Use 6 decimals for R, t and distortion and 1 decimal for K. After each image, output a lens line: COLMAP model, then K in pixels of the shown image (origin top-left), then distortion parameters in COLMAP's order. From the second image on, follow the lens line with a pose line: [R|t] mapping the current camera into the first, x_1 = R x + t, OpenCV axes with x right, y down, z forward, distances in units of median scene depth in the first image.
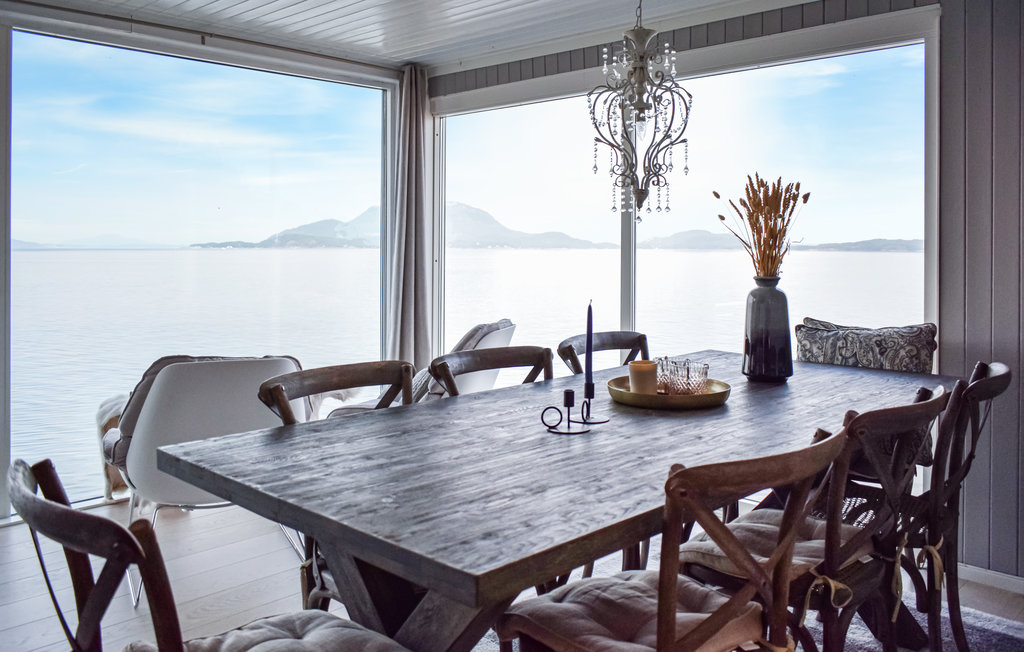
lens RADIAL K [[846.1, 0, 511.4], [0, 846.1, 251.9], [0, 0, 1]] dist [-0.011684, -0.003317]
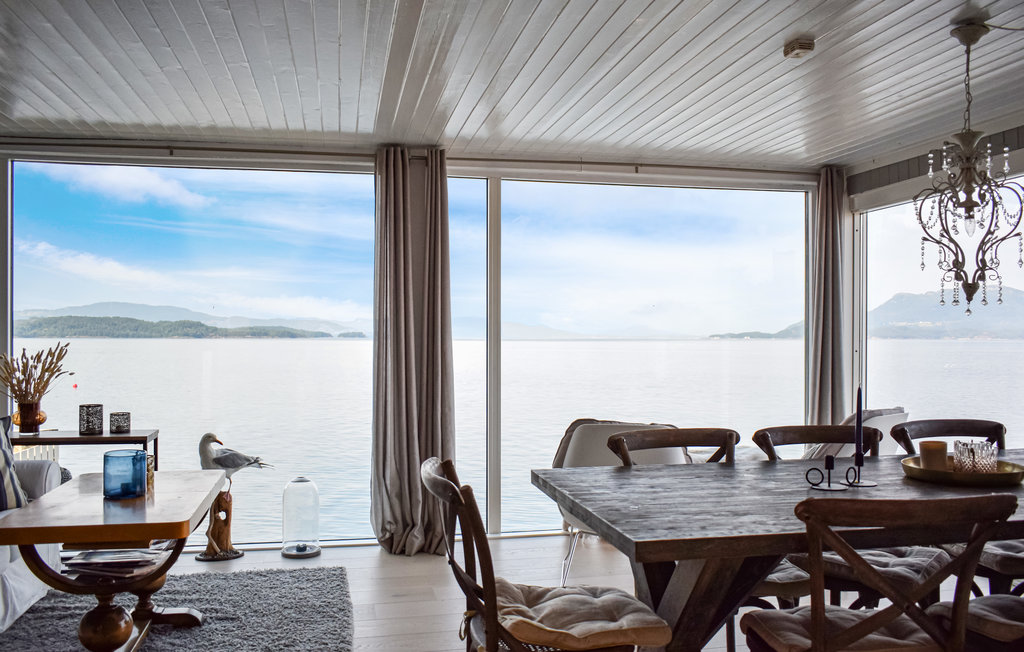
lens RADIAL K [[839.9, 0, 512.5], [0, 839.9, 363.4], [0, 0, 1]] dist [-0.043290, 0.010014]
pose [[0.830093, 0.015470, -0.557410, 0.257377], [-0.001421, 0.999671, 0.025628, 0.000285], [0.557623, -0.020481, 0.829842, -0.180084]]
